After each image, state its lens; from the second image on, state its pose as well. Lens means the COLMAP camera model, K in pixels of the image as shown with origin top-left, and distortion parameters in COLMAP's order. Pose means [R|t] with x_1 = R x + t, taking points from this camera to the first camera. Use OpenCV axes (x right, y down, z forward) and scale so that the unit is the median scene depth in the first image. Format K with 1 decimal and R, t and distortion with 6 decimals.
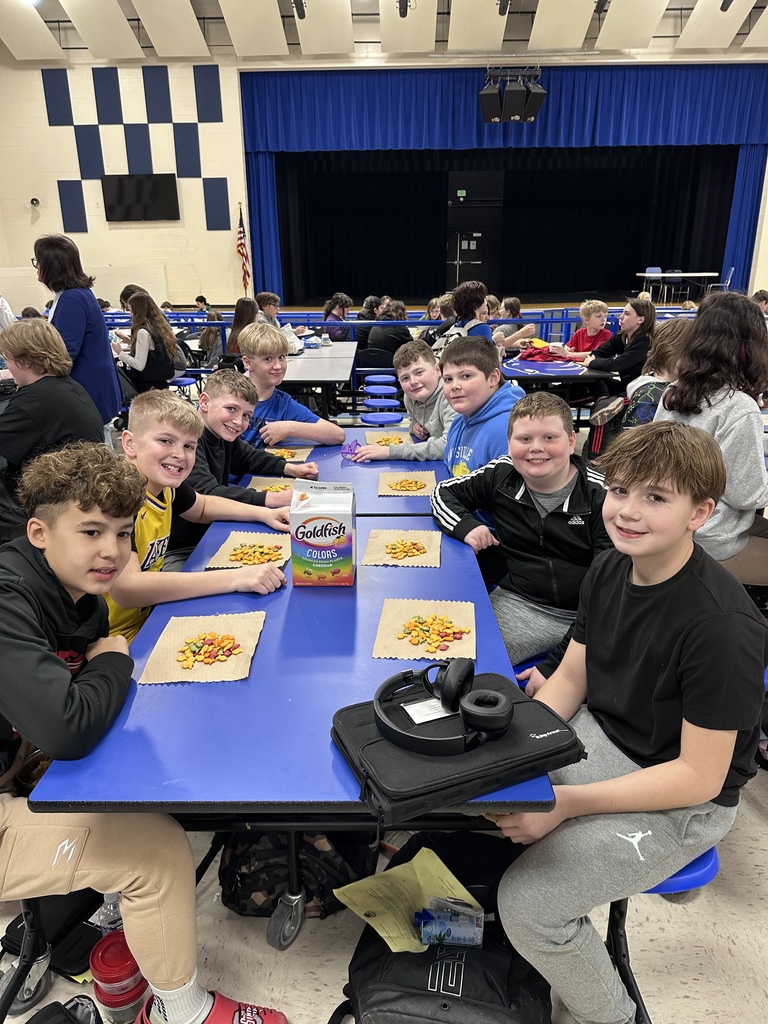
lens RADIAL K [[735.3, 0, 377.7], [0, 735.3, 514.8], [0, 0, 1]] dist [0.017790, -0.022083]
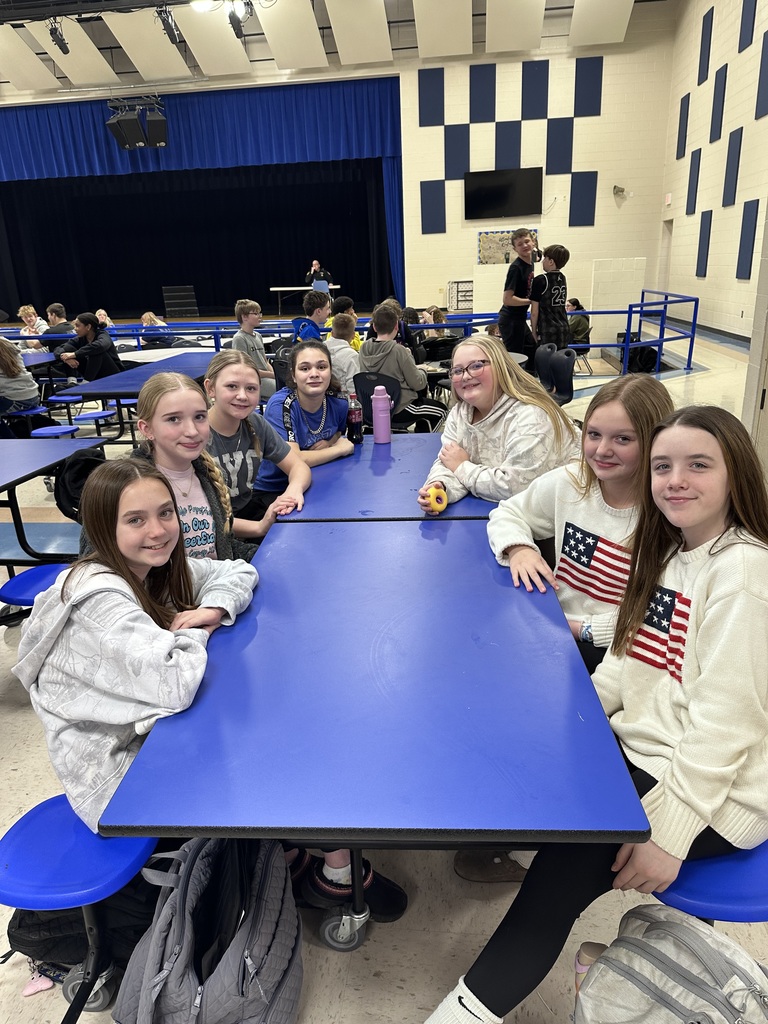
lens RADIAL K [[735.3, 0, 381.5], [0, 735.3, 515.4], [0, 0, 1]] dist [0.017790, -0.022083]
pose [[0.993476, 0.007599, -0.113785, 0.621930], [-0.008046, 0.999962, -0.003468, -0.002950], [0.113755, 0.004361, 0.993499, -0.012341]]
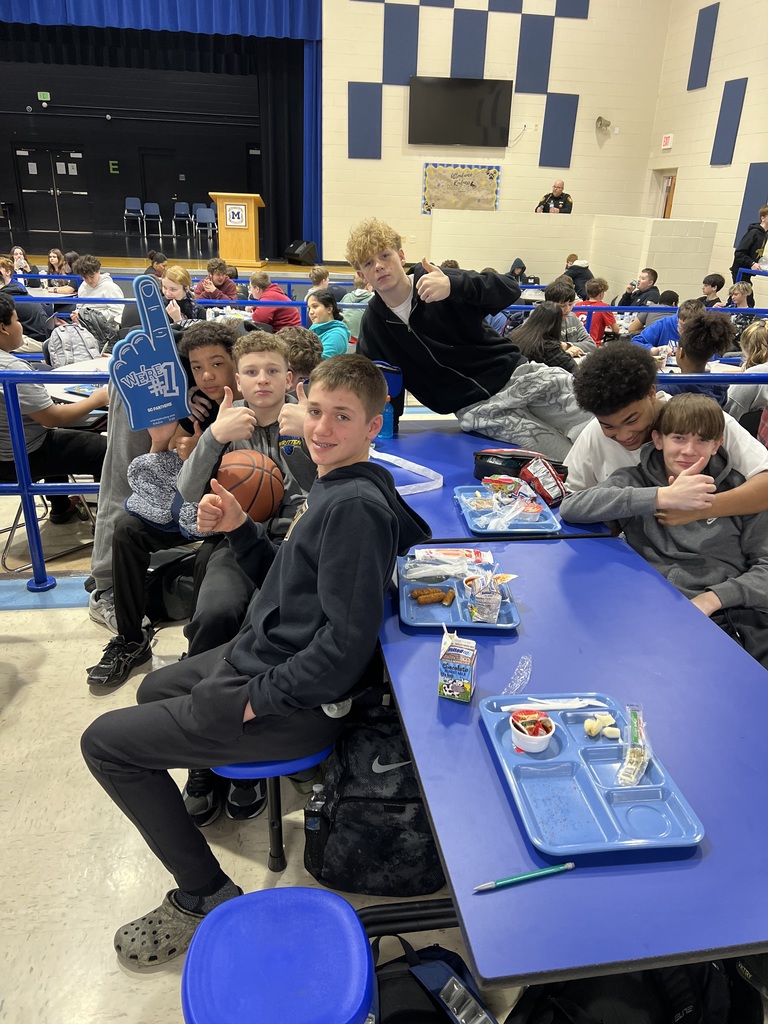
lens RADIAL K [[771.4, 0, 387.7], [0, 771.4, 515.6], [0, 0, 1]] dist [0.043561, -0.038833]
pose [[0.985716, -0.020215, 0.167200, 0.458378], [0.010272, 0.998138, 0.060119, -0.087189], [-0.168104, -0.057543, 0.984088, 0.217331]]
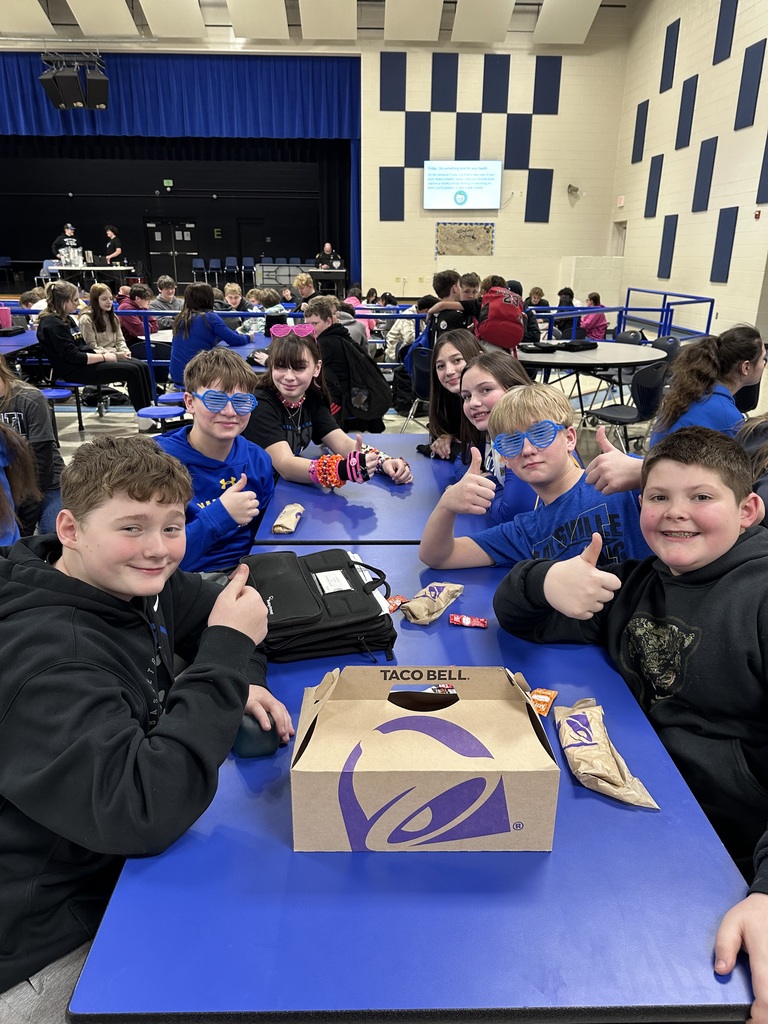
lens RADIAL K [[735.3, 0, 385.1], [0, 735.3, 513.1], [0, 0, 1]] dist [0.017790, -0.022083]
pose [[0.998576, 0.001752, 0.053313, 0.511780], [-0.002183, 0.999965, 0.008025, -0.006833], [-0.053297, -0.008130, 0.998546, 0.001024]]
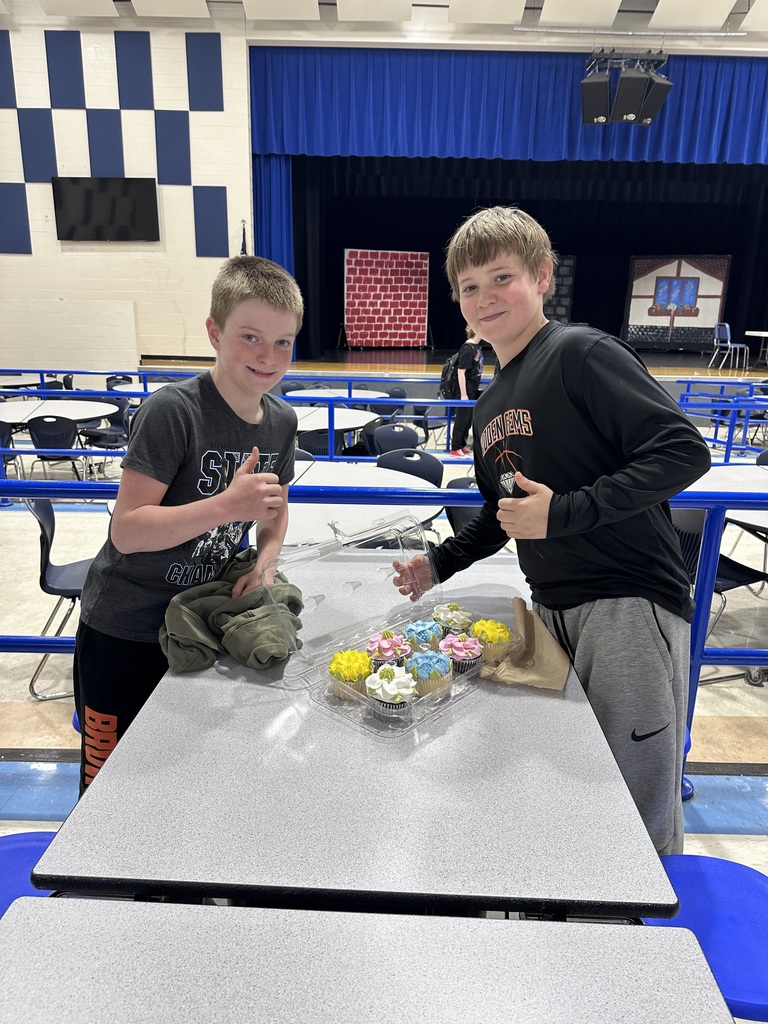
lens RADIAL K [[735.3, 0, 382.1], [0, 735.3, 510.0], [0, 0, 1]] dist [0.017790, -0.022083]
pose [[0.999402, 0.023801, 0.025089, -0.061773], [-0.022215, 0.997847, -0.061713, -0.096925], [-0.026504, 0.061119, 0.997779, 0.290185]]
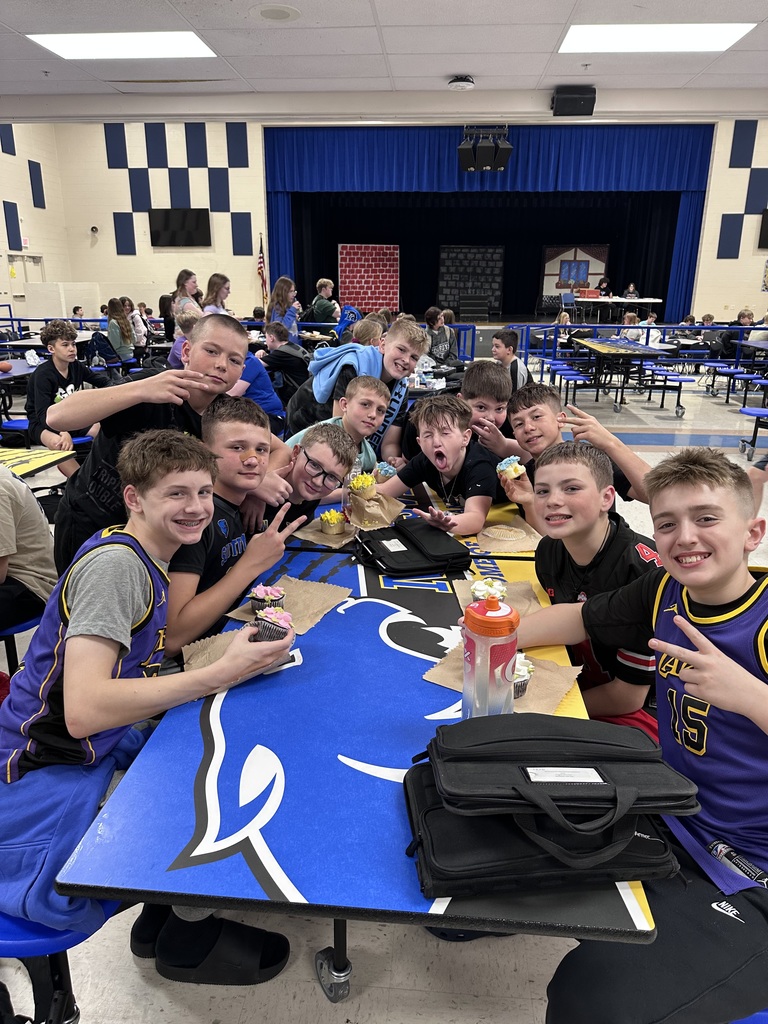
lens RADIAL K [[735.3, 0, 386.2], [0, 735.3, 514.8], [0, 0, 1]] dist [0.017790, -0.022083]
pose [[0.998435, 0.033442, -0.044829, 0.089835], [-0.034523, 0.999126, -0.023554, 0.060909], [0.044002, 0.025065, 0.998717, -0.190208]]
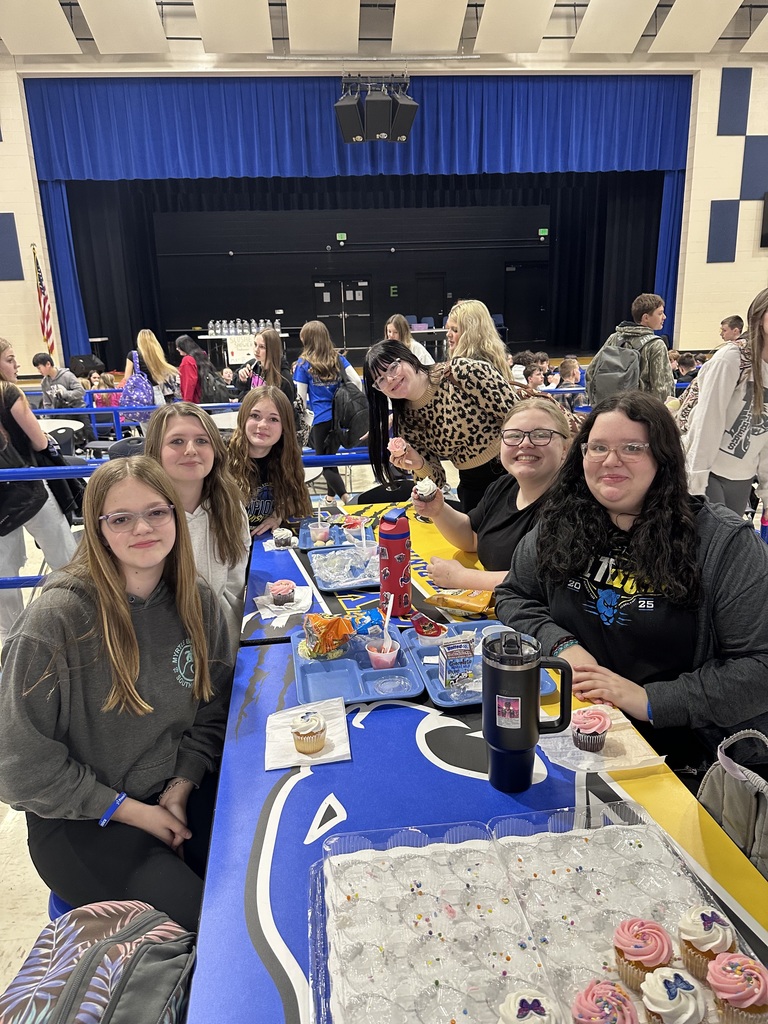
lens RADIAL K [[735.3, 0, 384.9], [0, 735.3, 518.5], [0, 0, 1]] dist [0.017790, -0.022083]
pose [[0.992886, -0.050754, 0.107708, 0.079339], [0.057009, 0.996812, -0.055814, -0.078841], [-0.104532, 0.061557, 0.992615, 0.224935]]
